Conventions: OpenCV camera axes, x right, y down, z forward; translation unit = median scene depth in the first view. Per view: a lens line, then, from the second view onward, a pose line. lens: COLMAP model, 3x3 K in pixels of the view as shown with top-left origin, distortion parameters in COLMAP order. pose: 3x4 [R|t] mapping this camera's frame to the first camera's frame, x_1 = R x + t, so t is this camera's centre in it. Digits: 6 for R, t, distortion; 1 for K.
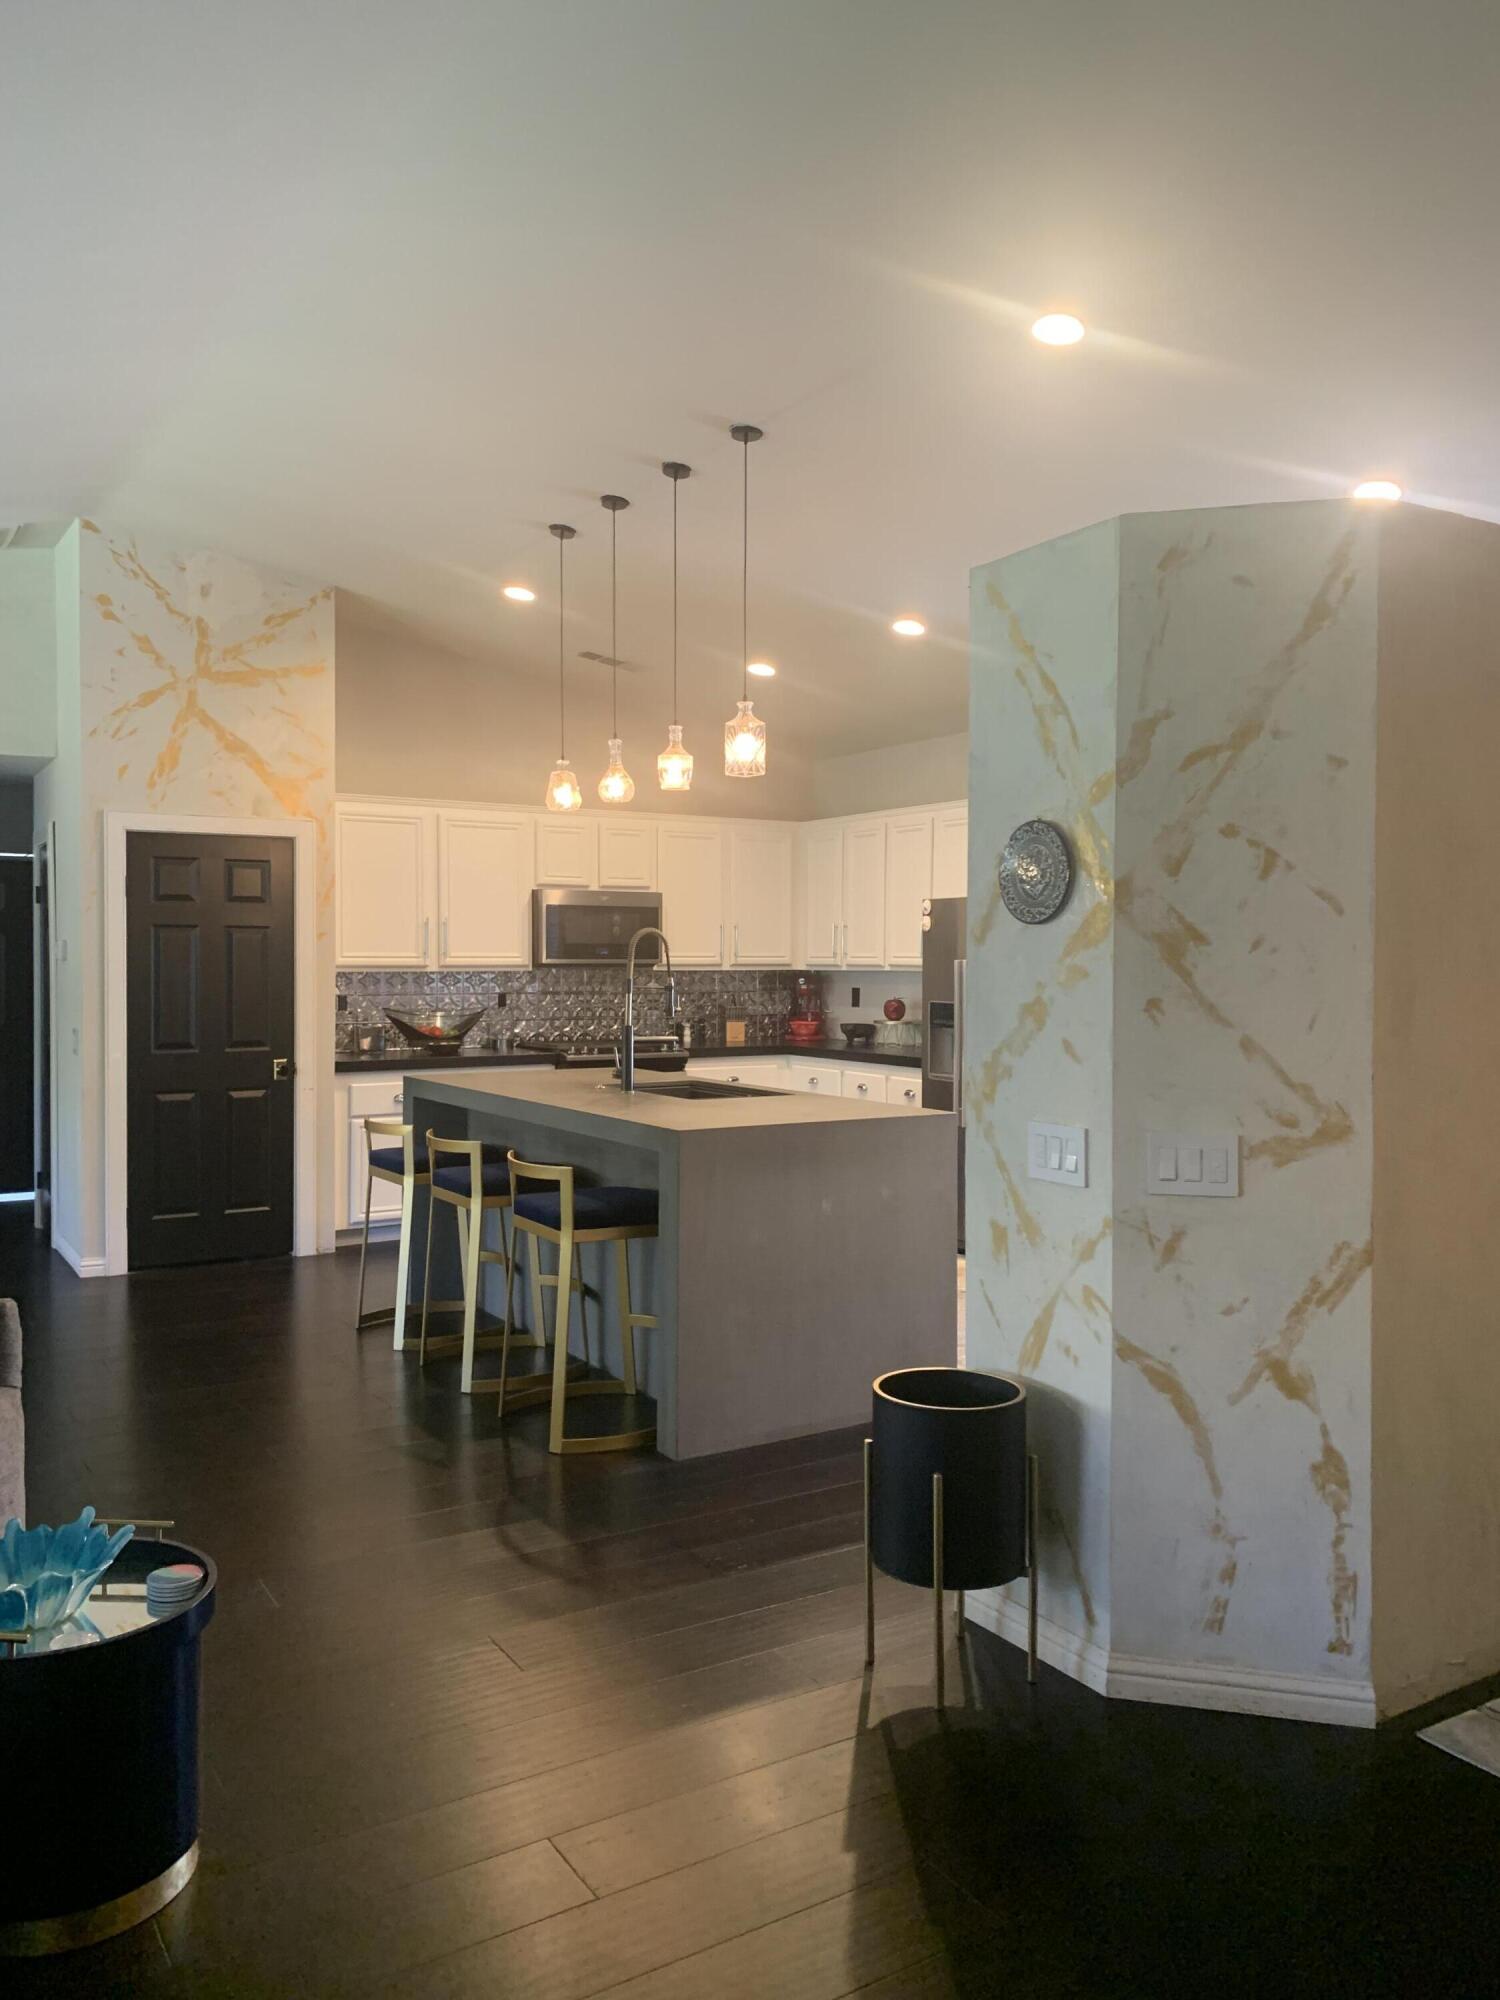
lens RADIAL K [[1524.4, 0, 745.5], [0, 1524.4, 1003.1], [0, 0, 1]] dist [0.056186, -0.078509]
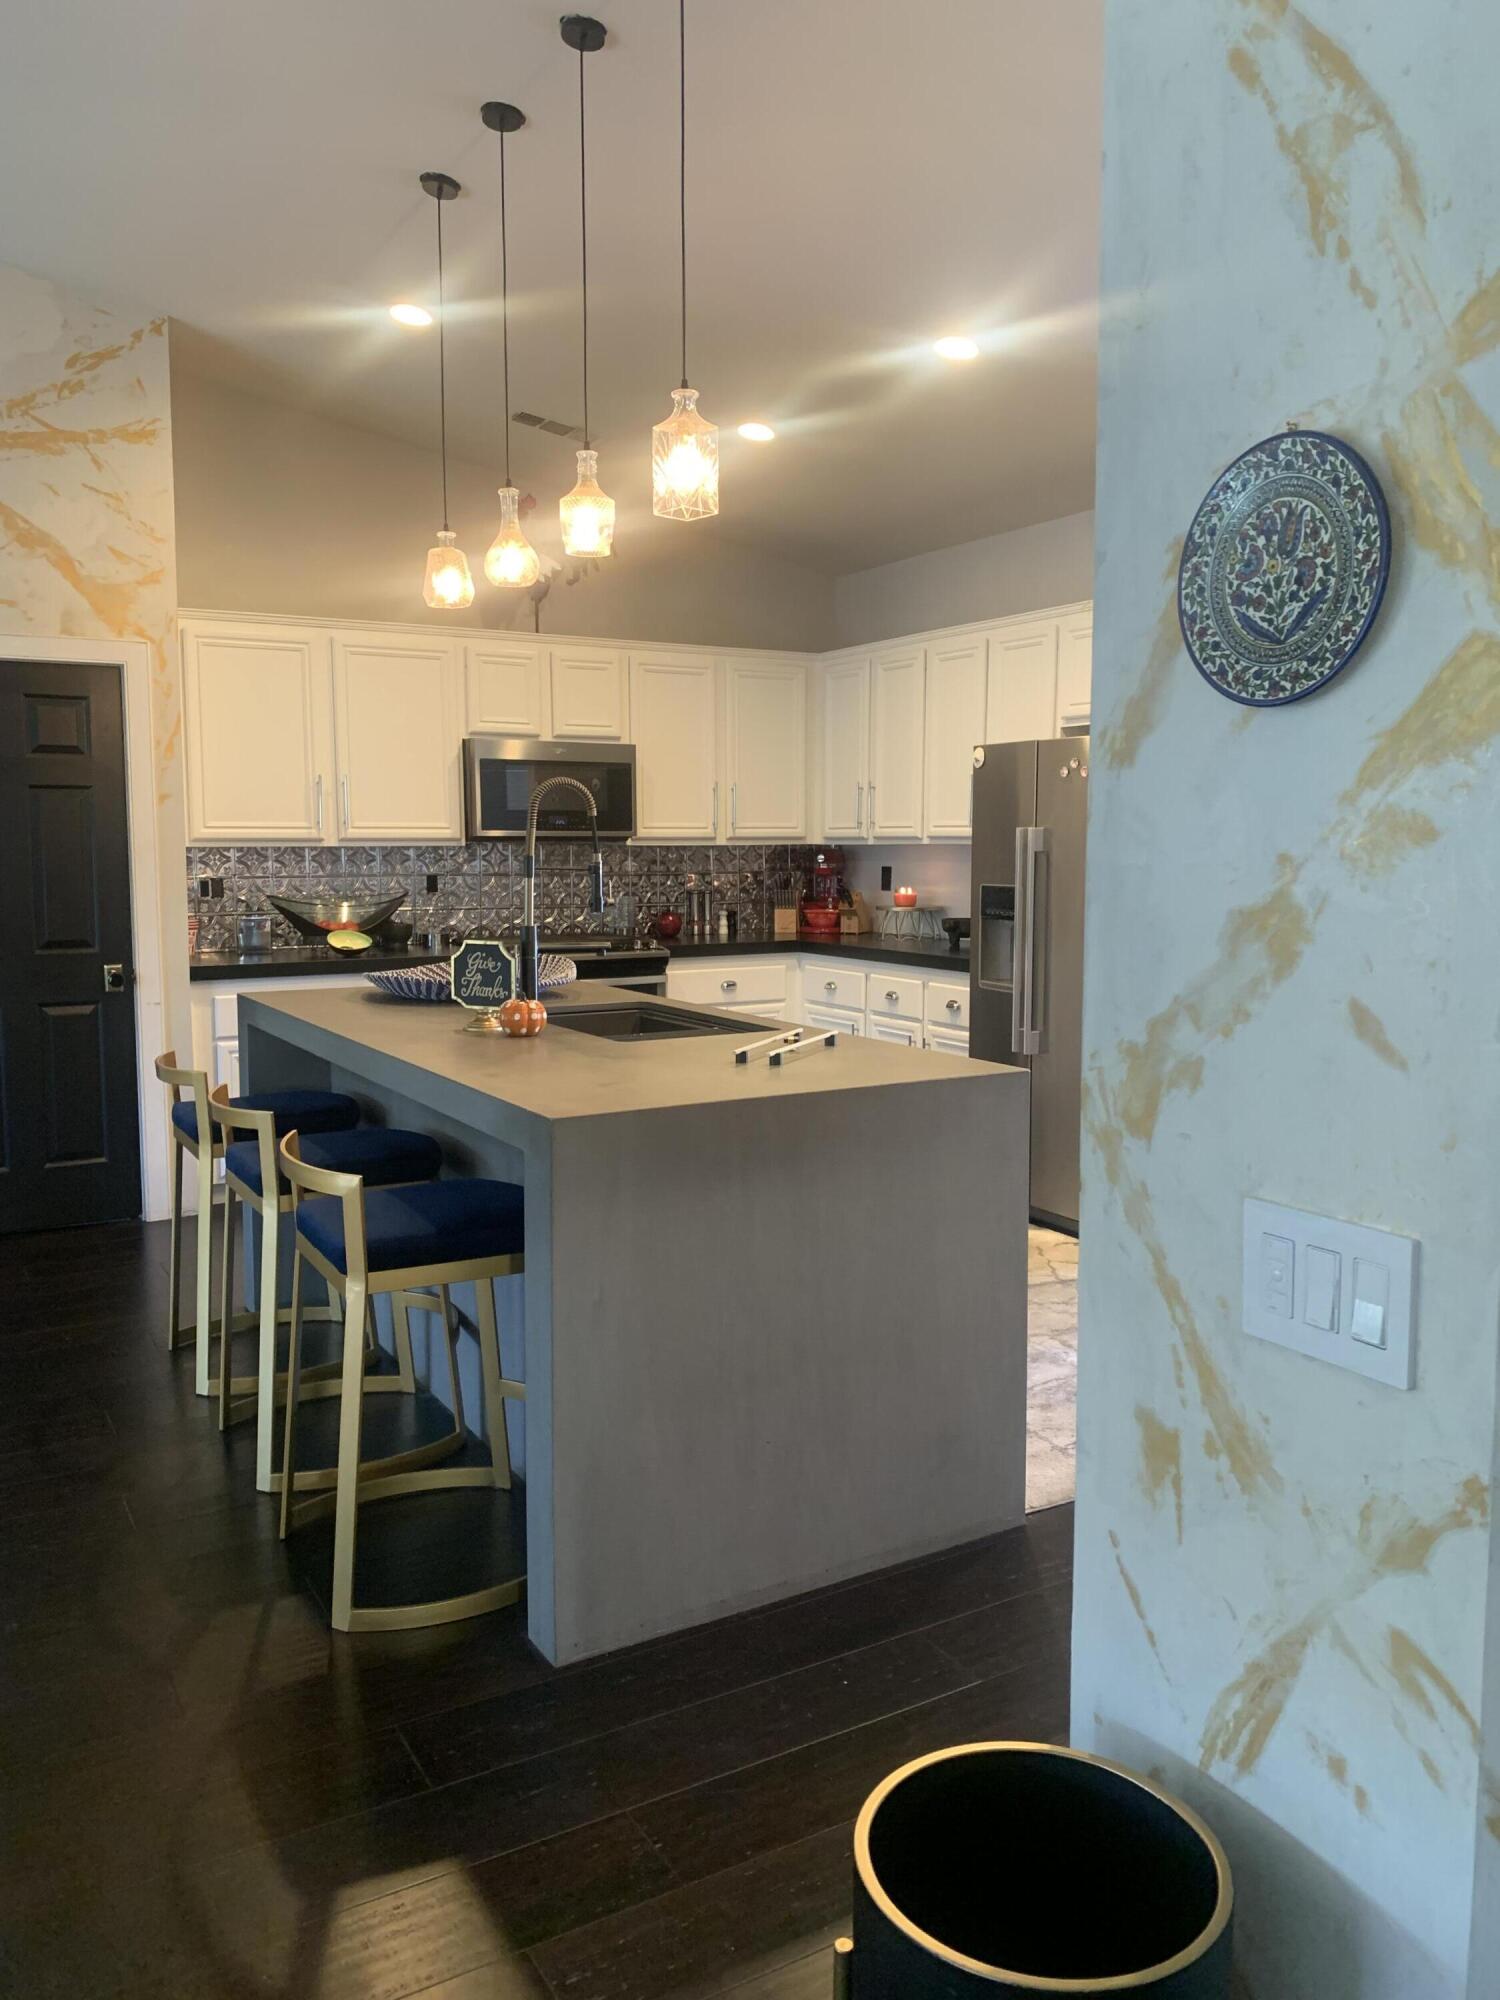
lens RADIAL K [[1524.4, 0, 740.4], [0, 1524.4, 1000.4], [0, 0, 1]] dist [0.056186, -0.078509]
pose [[0.999484, -0.001078, -0.032096, 0.032767], [0.003572, 0.996968, 0.077727, -0.003796], [0.031915, -0.077801, 0.996458, 0.302696]]
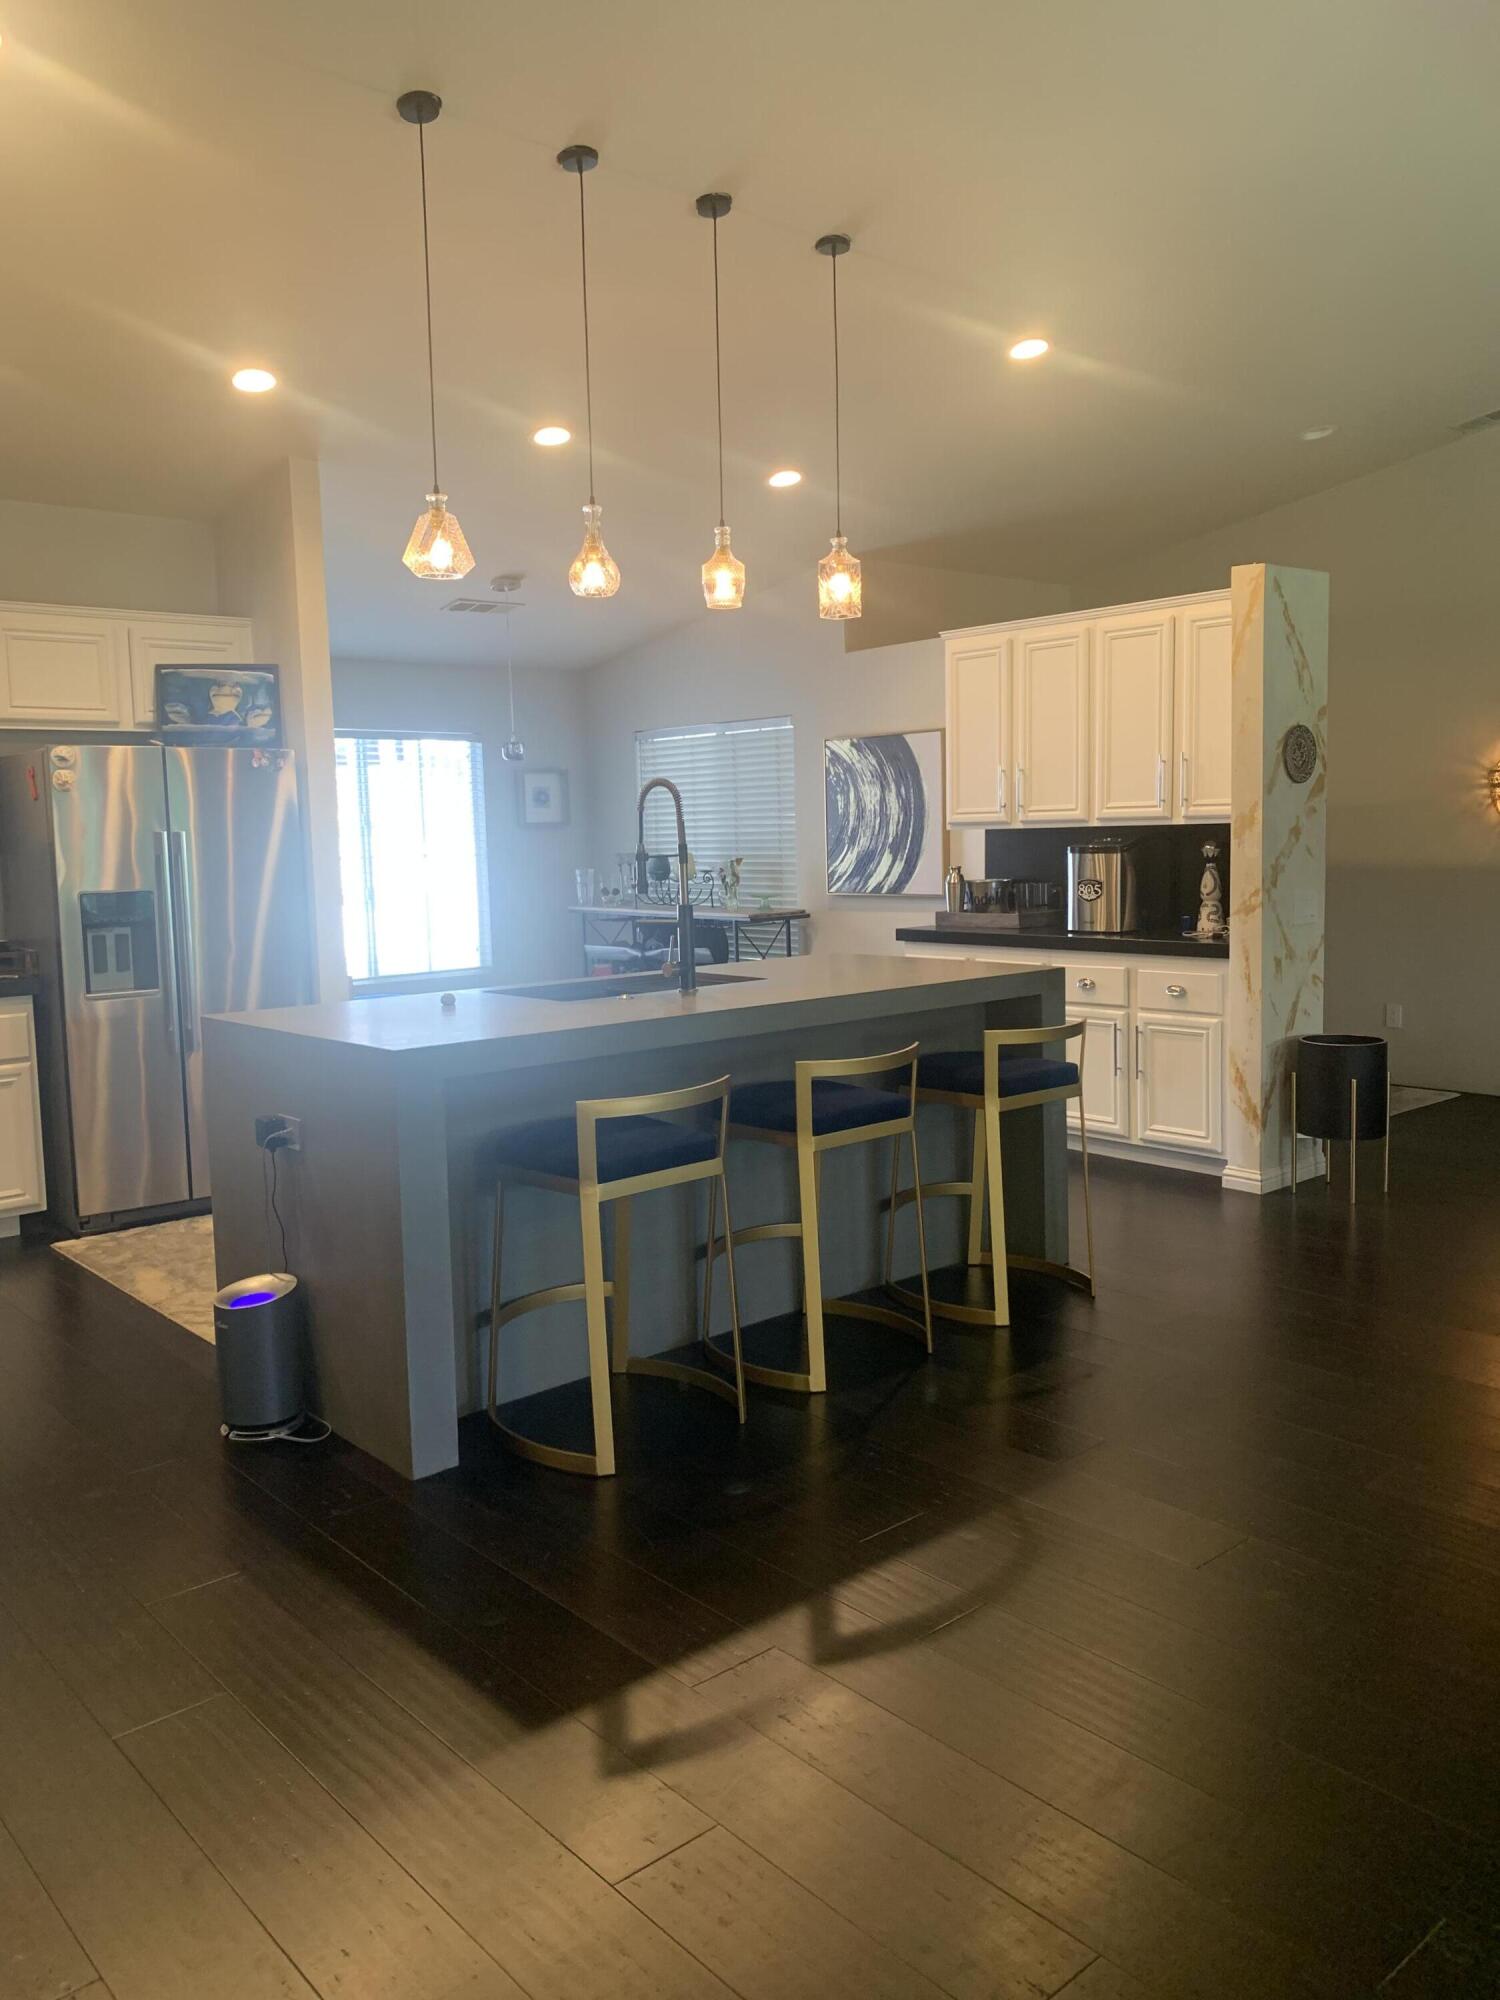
lens RADIAL K [[1524.4, 0, 748.7], [0, 1524.4, 974.4], [0, 0, 1]] dist [0.056186, -0.078509]
pose [[-0.156248, -0.095399, 0.983100, -0.763969], [0.053778, 0.993027, 0.104909, -0.026597], [-0.986253, 0.069261, -0.150028, 0.976841]]
